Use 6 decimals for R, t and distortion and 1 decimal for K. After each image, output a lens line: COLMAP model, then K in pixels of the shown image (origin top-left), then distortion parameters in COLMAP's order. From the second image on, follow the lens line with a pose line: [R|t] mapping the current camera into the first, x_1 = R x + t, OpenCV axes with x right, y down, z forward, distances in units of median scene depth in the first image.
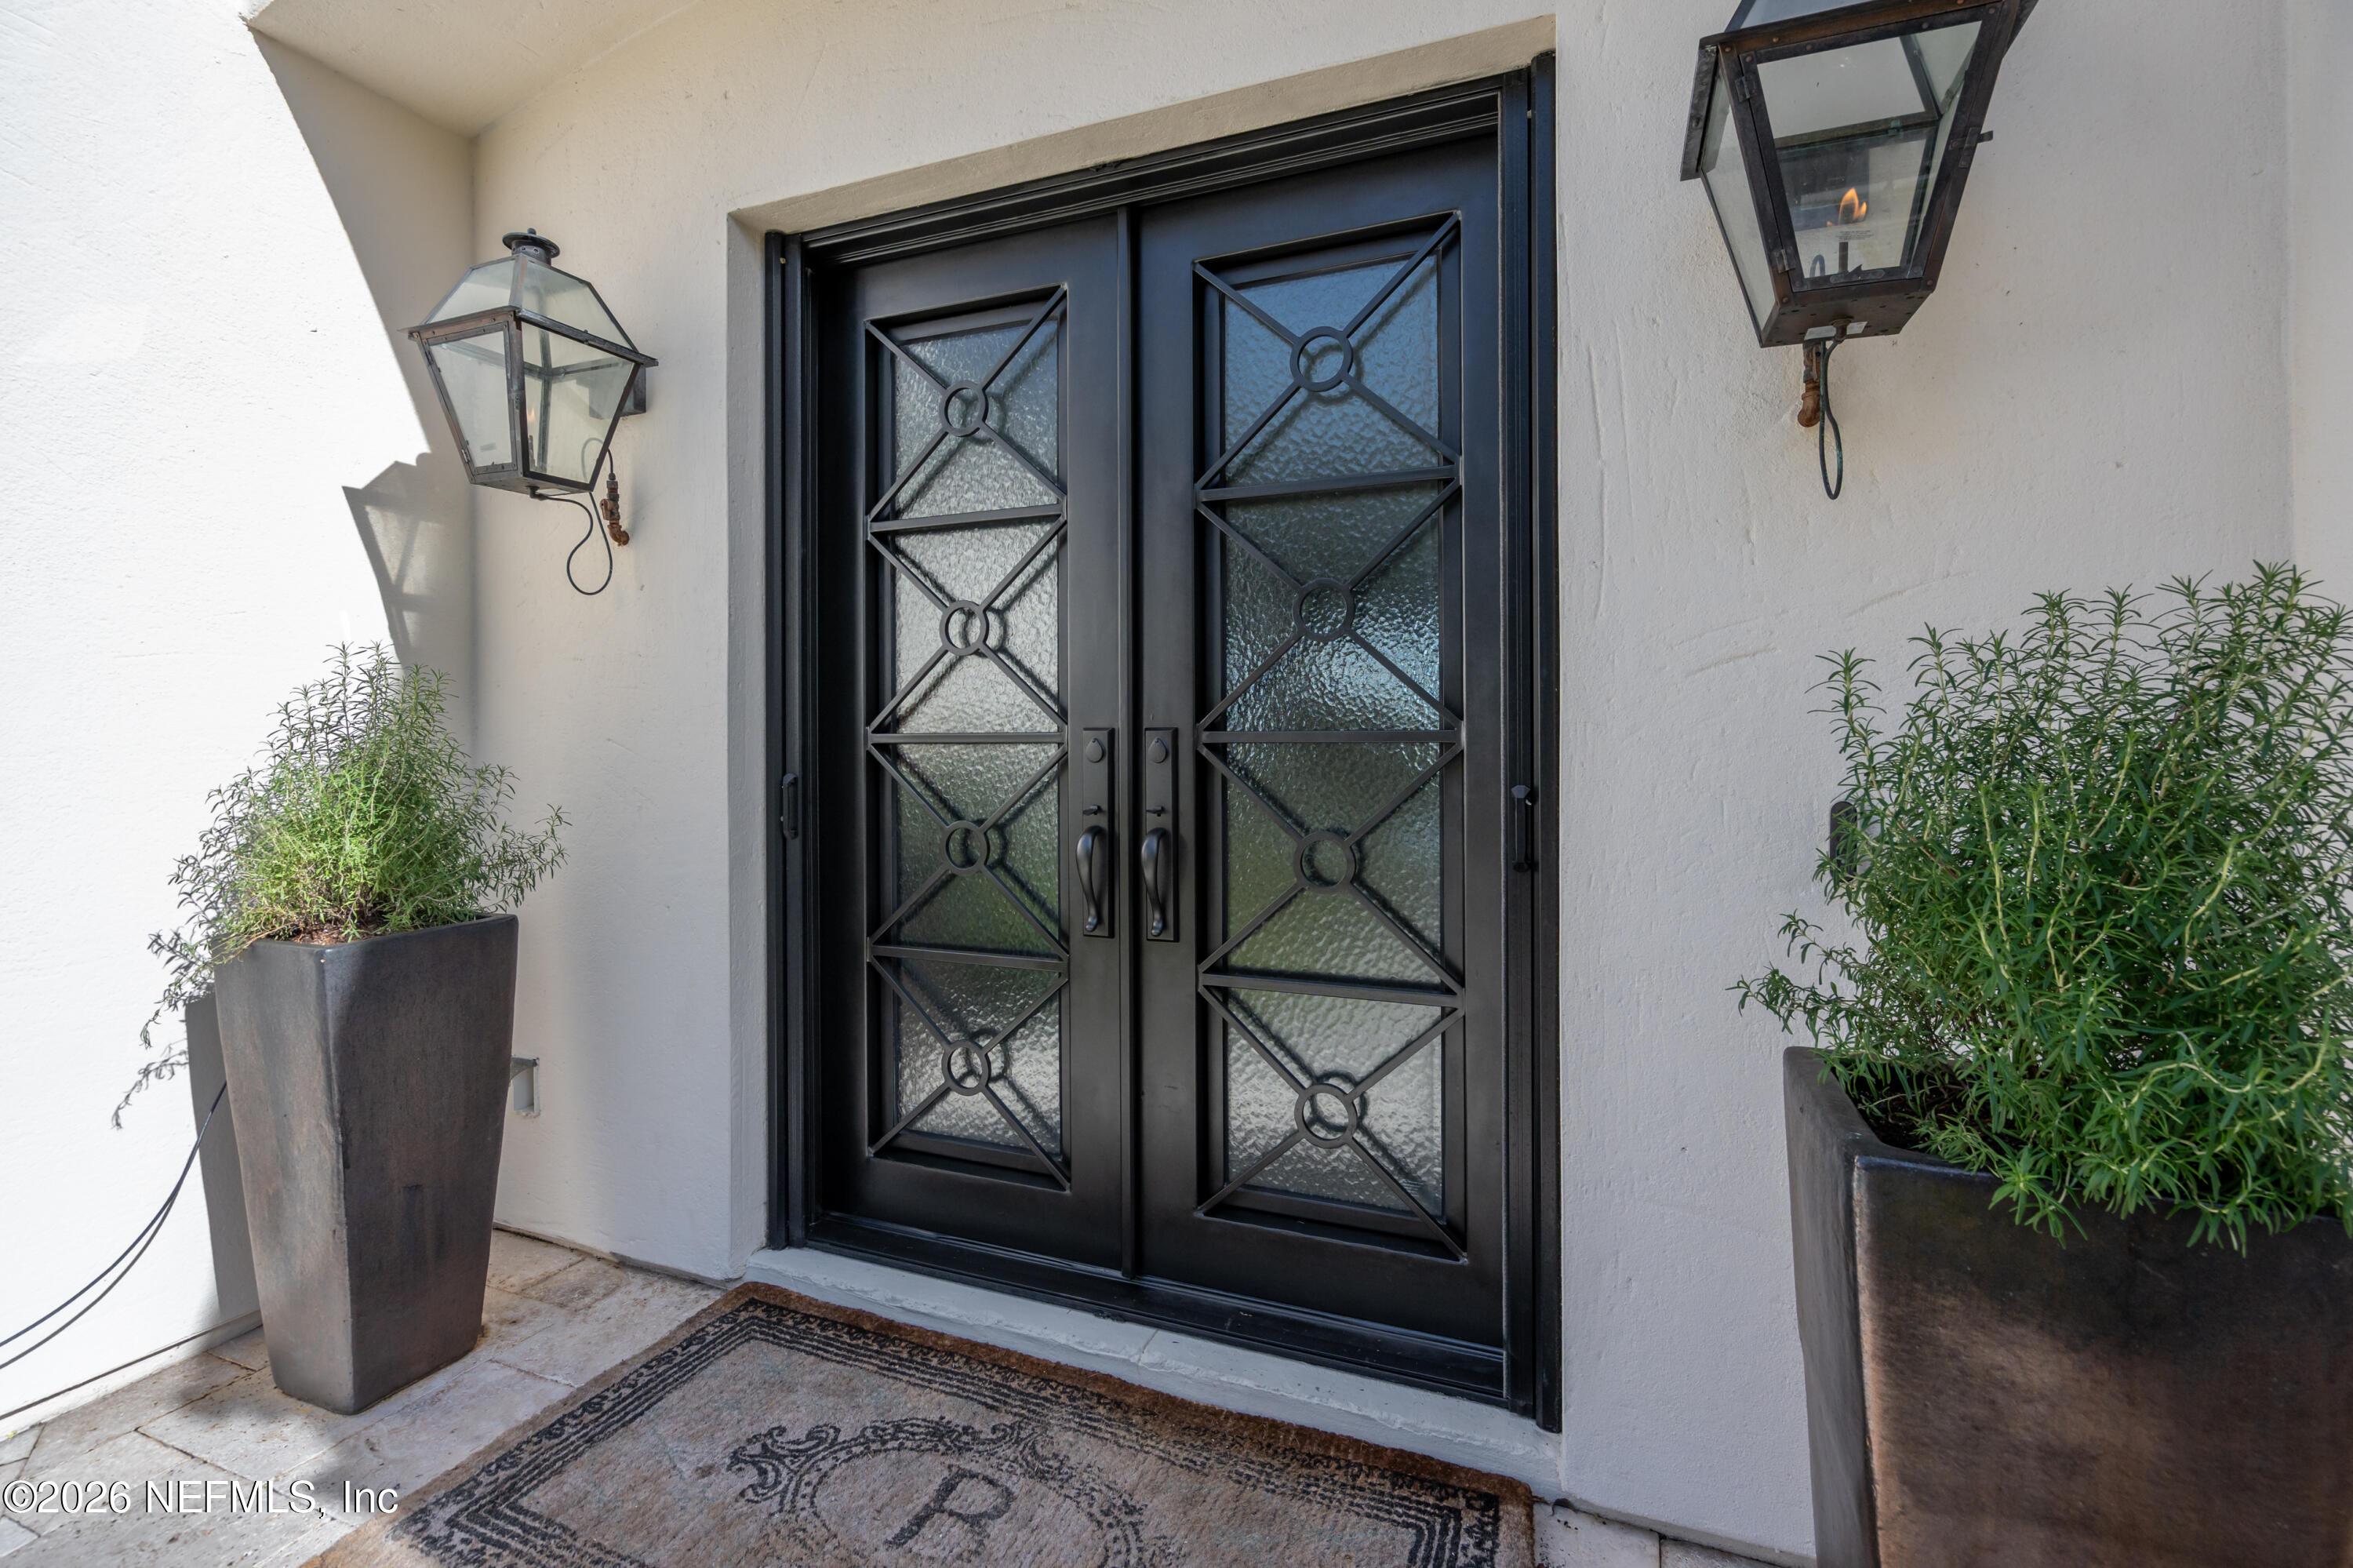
lens RADIAL K [[1095.4, 0, 1171.9], [0, 1095.4, 745.0], [0, 0, 1]] dist [-0.008761, 0.004533]
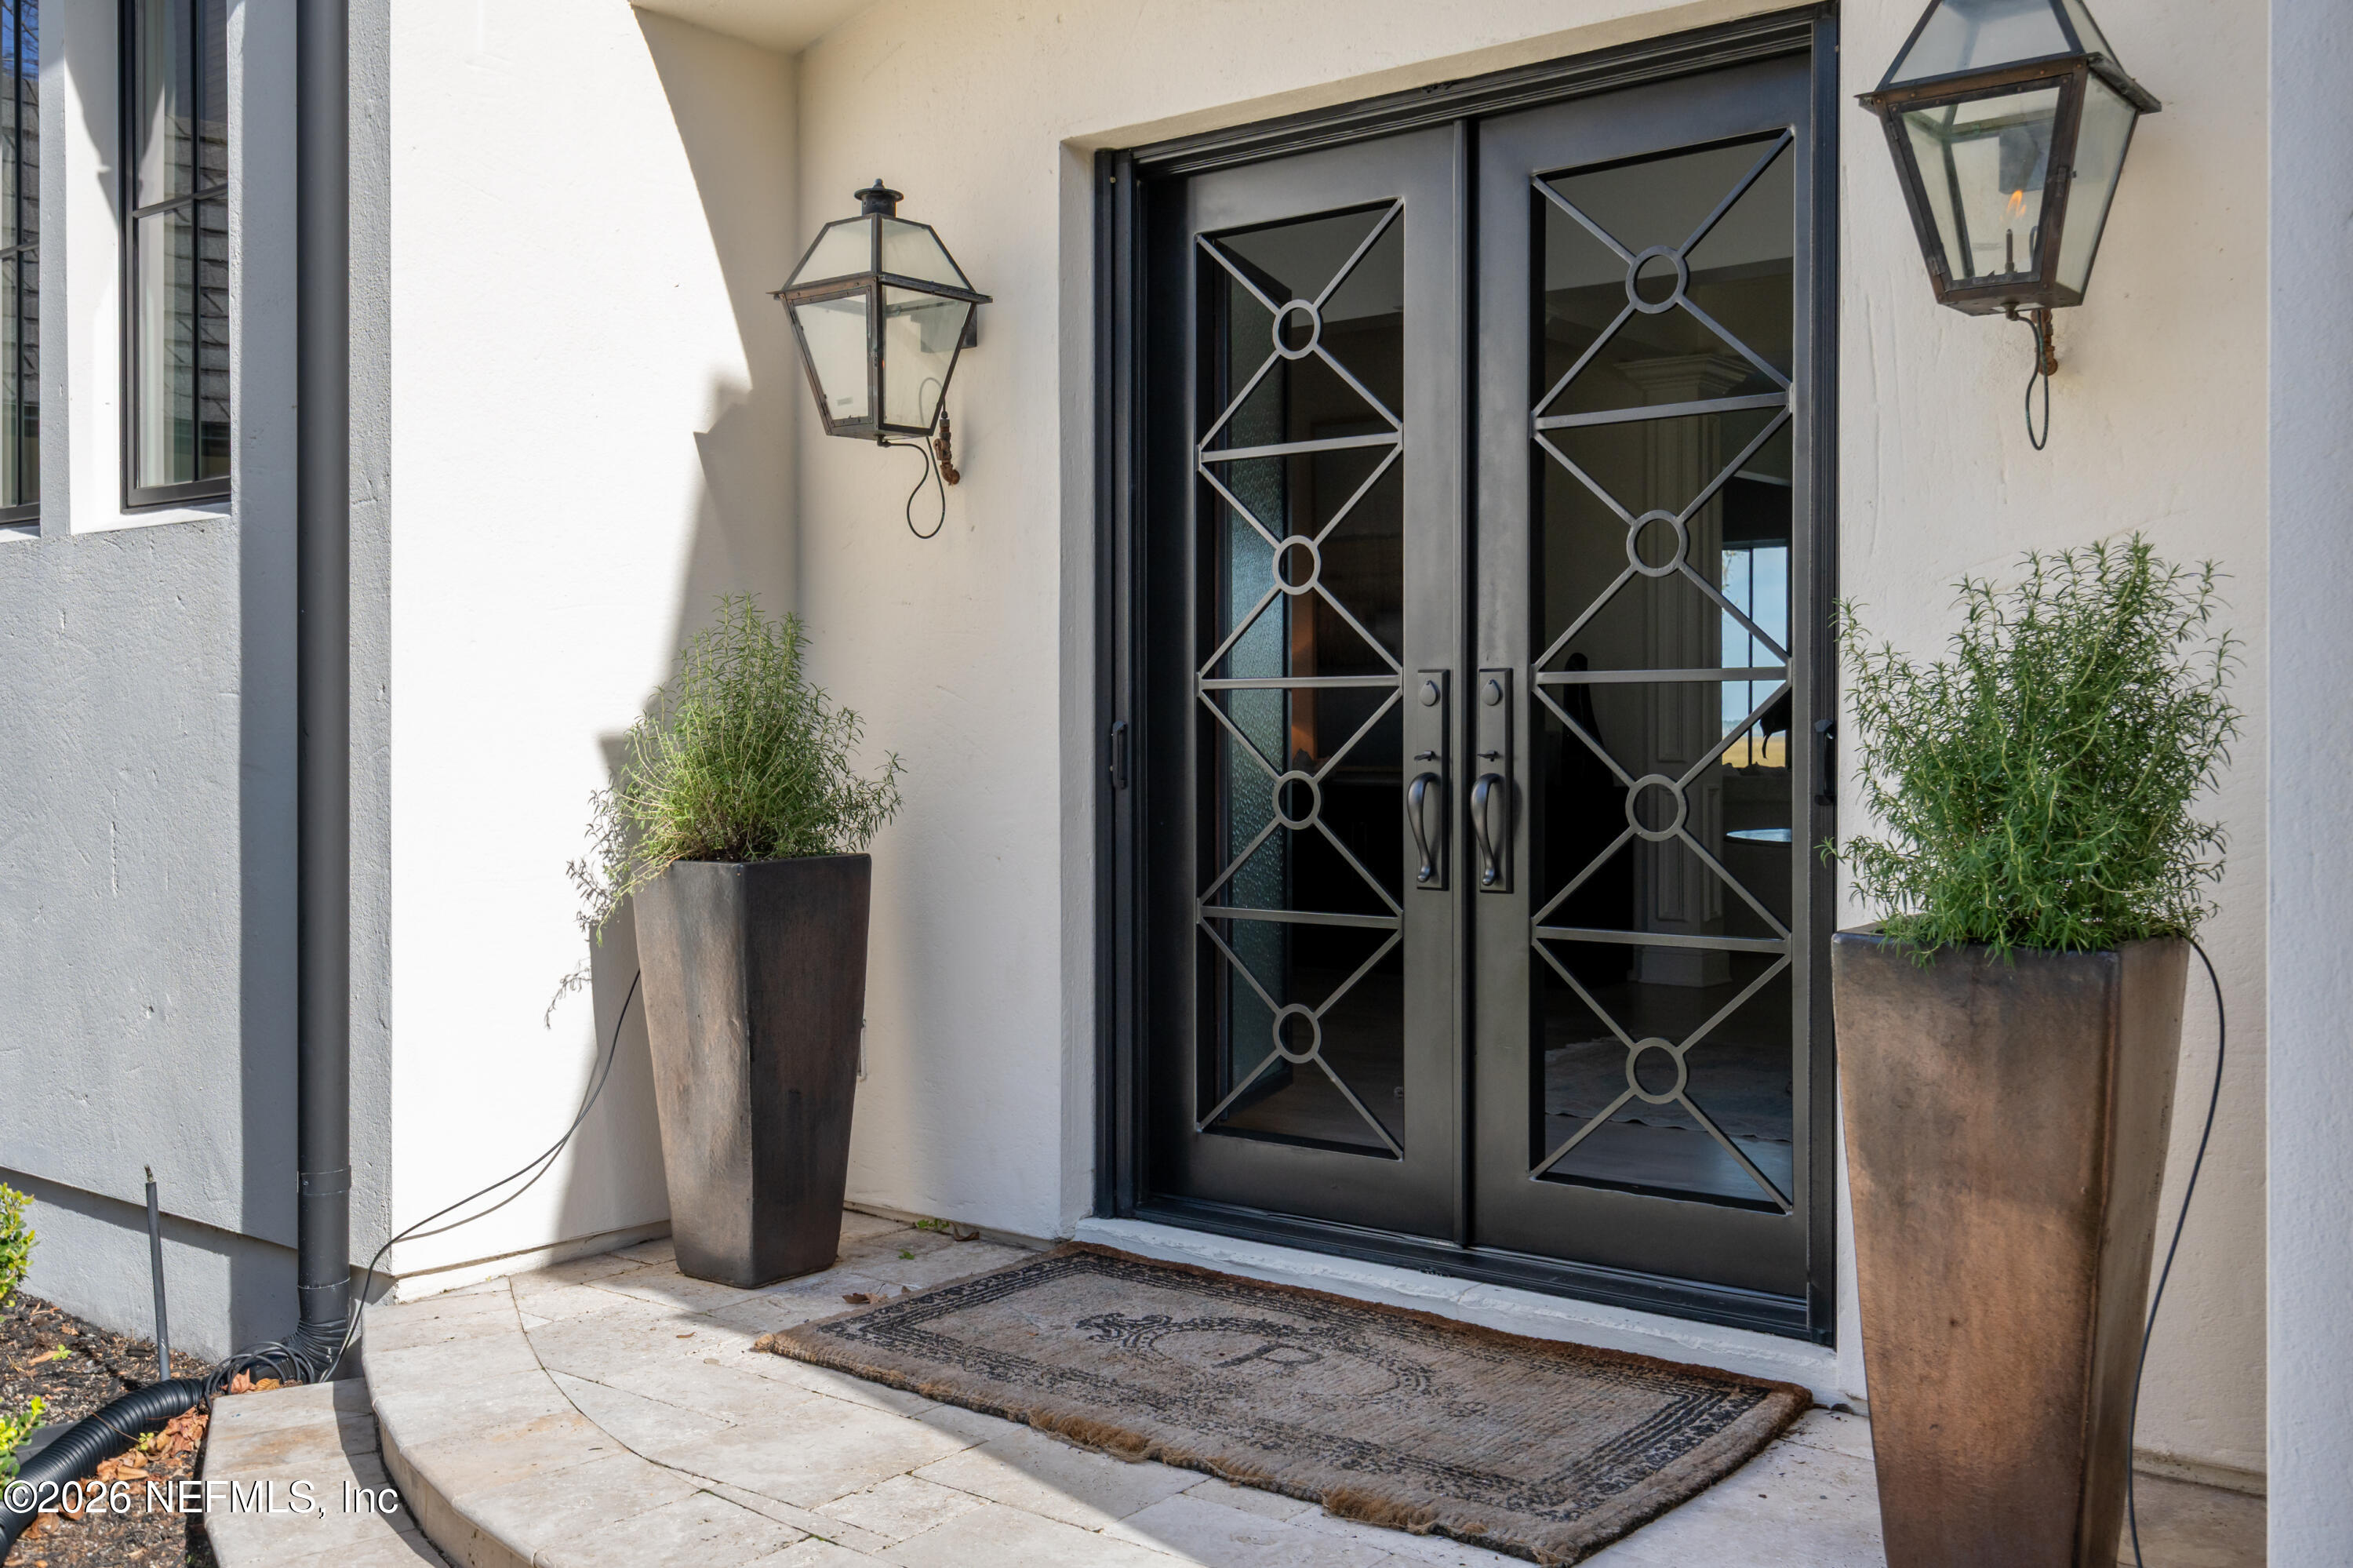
lens RADIAL K [[2200.6, 0, 1186.1], [0, 2200.6, 780.3], [0, 0, 1]] dist [0.055476, 0.000000]
pose [[0.962866, 0.007747, -0.269867, 0.247504], [-0.002486, 0.999800, 0.019833, 0.043747], [0.269967, -0.018425, 0.962693, -0.914944]]
